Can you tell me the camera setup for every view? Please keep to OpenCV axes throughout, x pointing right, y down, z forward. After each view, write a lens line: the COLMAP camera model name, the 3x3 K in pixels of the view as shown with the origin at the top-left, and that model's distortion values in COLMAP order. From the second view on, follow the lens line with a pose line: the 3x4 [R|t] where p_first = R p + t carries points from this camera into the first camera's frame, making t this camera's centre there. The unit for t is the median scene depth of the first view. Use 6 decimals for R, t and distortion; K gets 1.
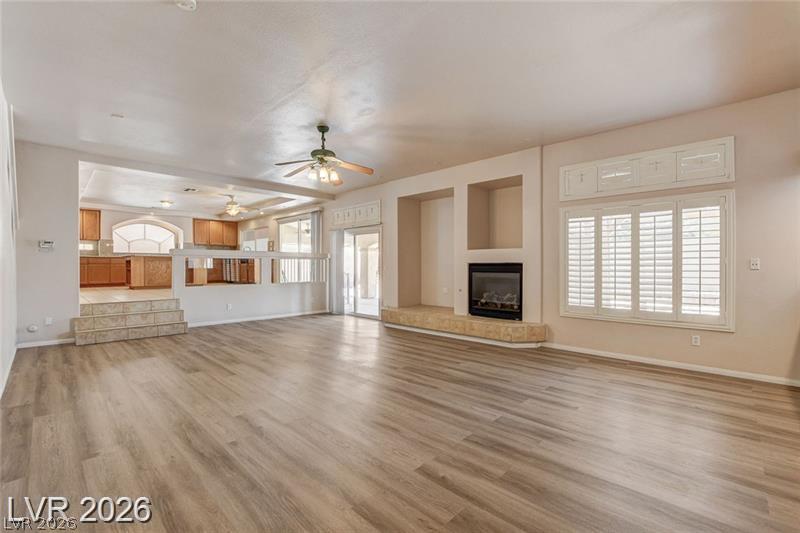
lens RADIAL K [[352.8, 0, 397.3], [0, 352.8, 266.1], [0, 0, 1]] dist [-0.018699, 0.000437]
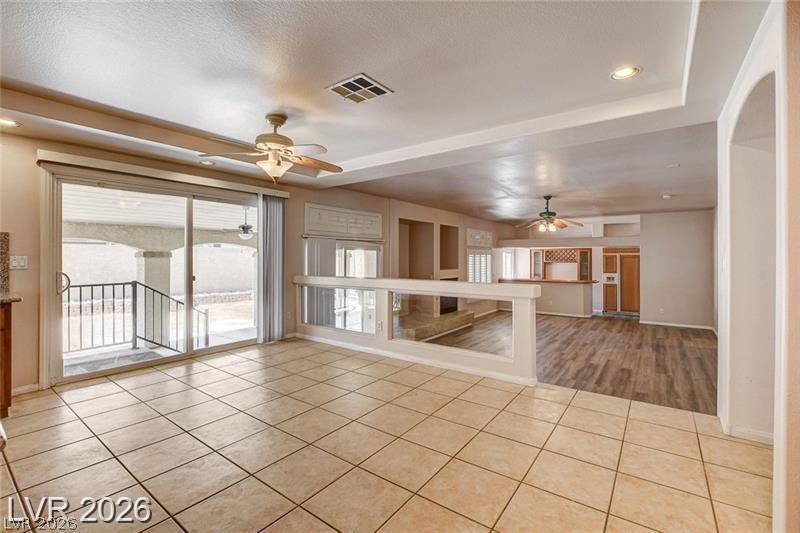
lens RADIAL K [[354.1, 0, 400.9], [0, 354.1, 258.6], [0, 0, 1]] dist [-0.004408, -0.000267]
pose [[-0.137376, -0.000538, 0.990519, -0.888938], [0.006082, 0.999981, 0.001387, -0.070287], [-0.990500, 0.006215, -0.137370, 1.000491]]
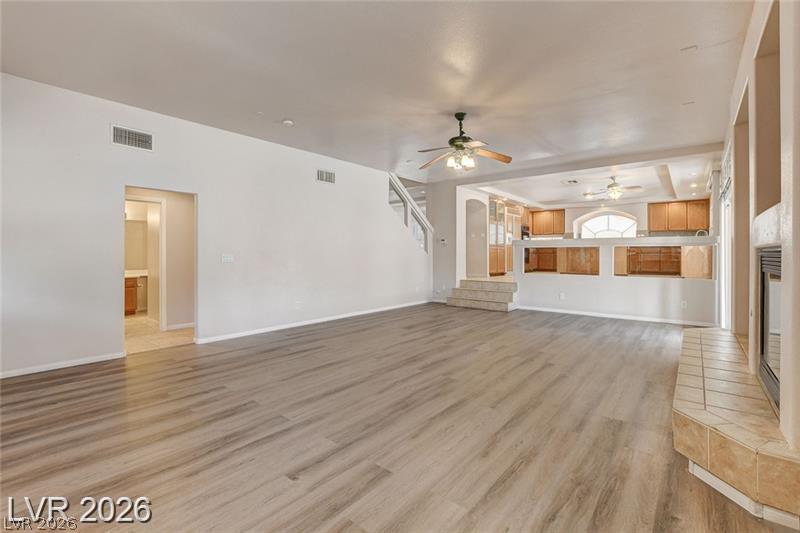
lens RADIAL K [[358.7, 0, 403.6], [0, 358.7, 252.2], [0, 0, 1]] dist [-0.012226, 0.000036]
pose [[0.098753, -0.004826, -0.995100, 0.415510], [-0.004480, 0.999976, -0.005294, -0.000612], [0.995102, 0.004980, 0.098729, 0.399887]]
